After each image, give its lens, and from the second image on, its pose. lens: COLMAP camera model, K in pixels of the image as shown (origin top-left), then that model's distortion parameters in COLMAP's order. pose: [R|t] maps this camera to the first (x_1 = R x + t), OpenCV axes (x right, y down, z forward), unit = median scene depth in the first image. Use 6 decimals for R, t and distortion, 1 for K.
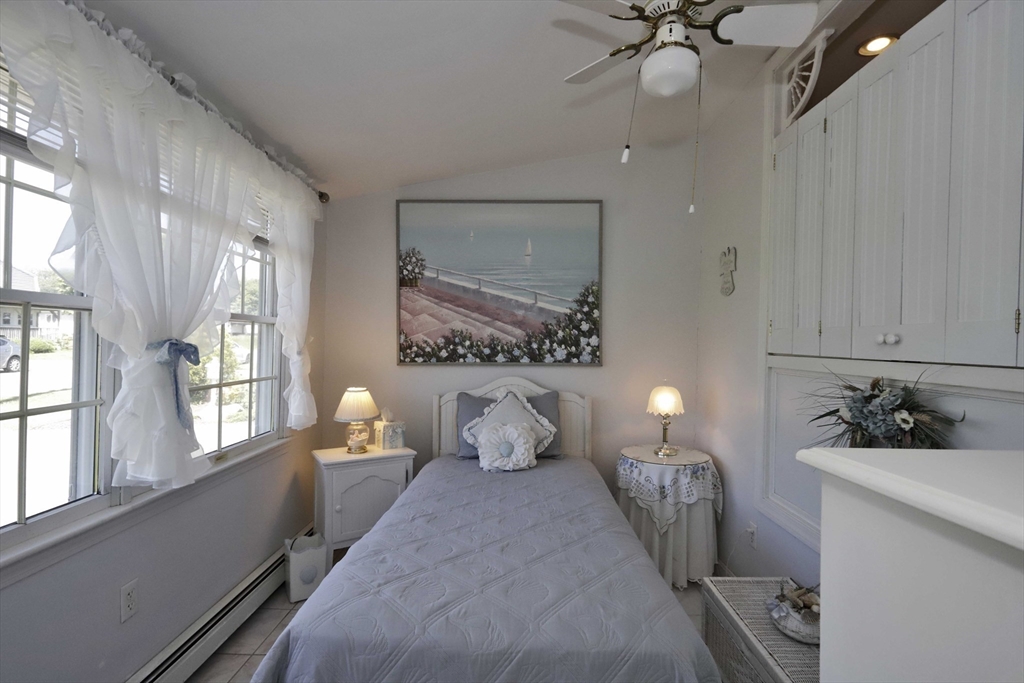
lens RADIAL K [[481.8, 0, 512.3], [0, 481.8, 340.1], [0, 0, 1]] dist [-0.005002, 0.001662]
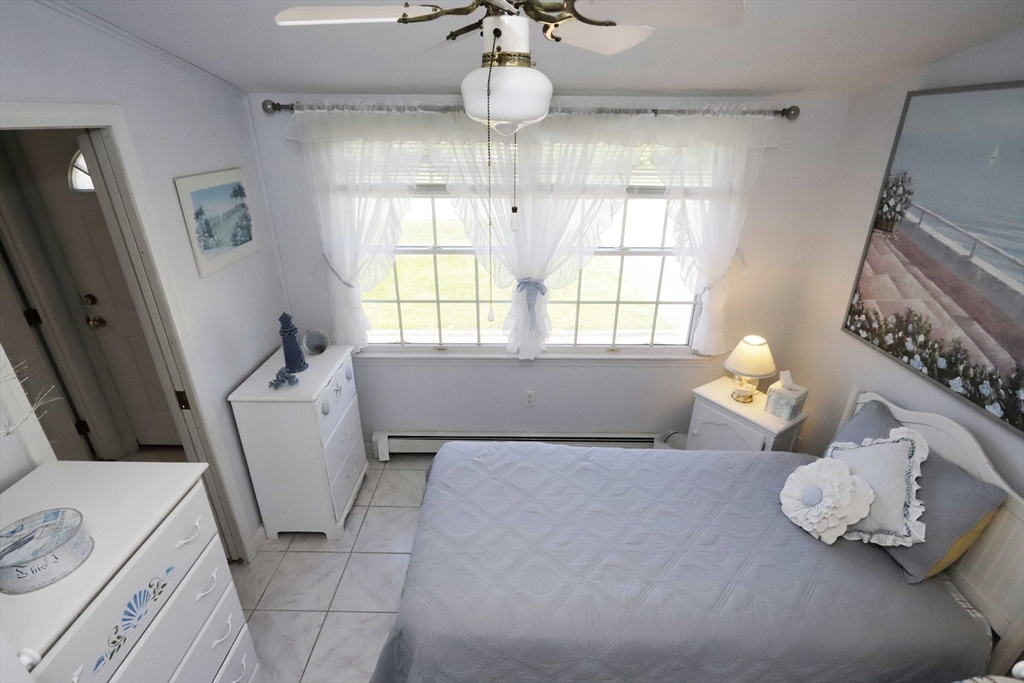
lens RADIAL K [[481.8, 0, 512.4], [0, 481.8, 341.8], [0, 0, 1]] dist [-0.005002, 0.001662]
pose [[0.005089, 0.395839, -0.918306, 0.481774], [-0.001367, 0.918320, 0.395837, -0.236857], [0.999986, -0.000759, 0.005215, 0.463014]]
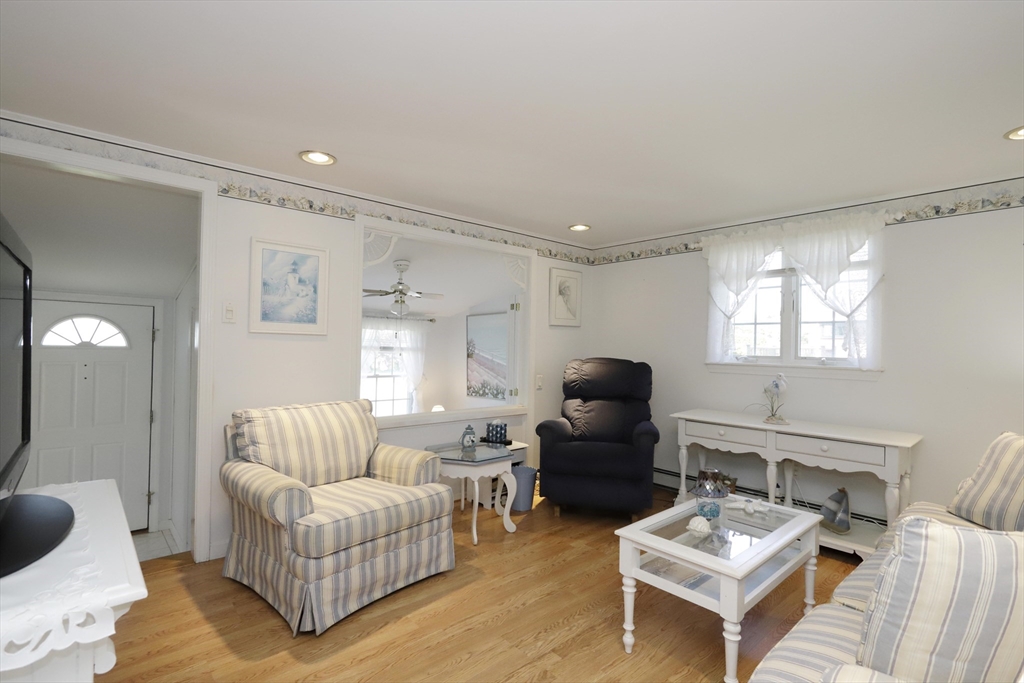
lens RADIAL K [[481.8, 0, 506.9], [0, 481.8, 342.8], [0, 0, 1]] dist [-0.005002, 0.001662]
pose [[0.666915, -0.016249, -0.744957, 1.395979], [-0.002082, 0.999718, -0.023669, -0.126373], [0.745131, 0.017336, 0.666692, -0.235575]]
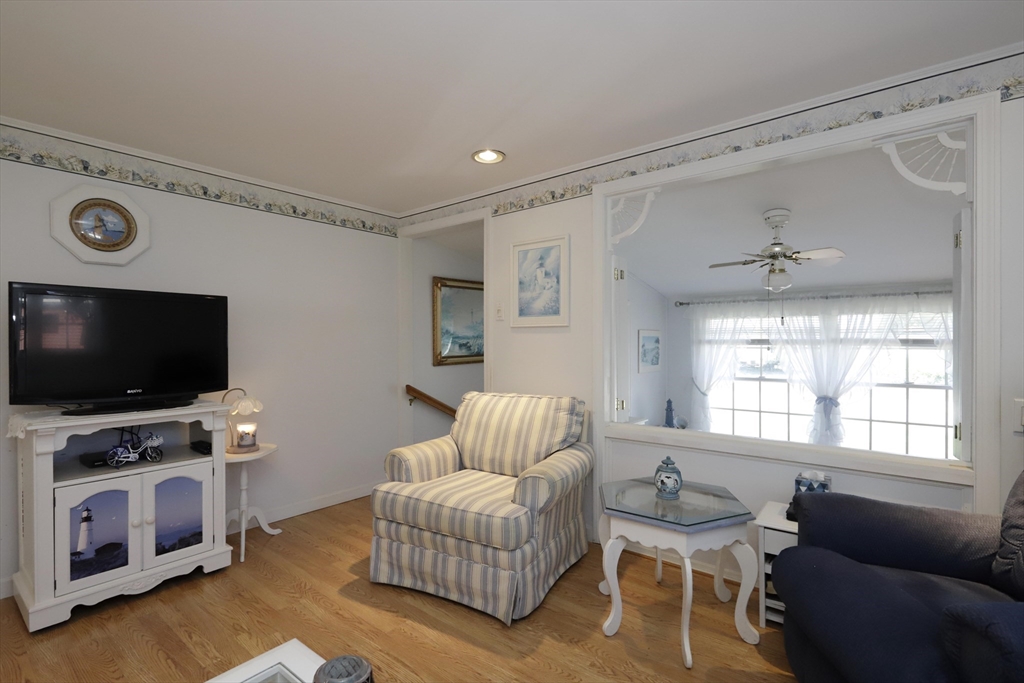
lens RADIAL K [[481.8, 0, 513.7], [0, 481.8, 342.3], [0, 0, 1]] dist [-0.005002, 0.001662]
pose [[-0.615629, -0.023929, -0.787672, 1.211587], [-0.010746, 0.999701, -0.021972, -0.111772], [0.787963, -0.005063, -0.615702, 0.634084]]
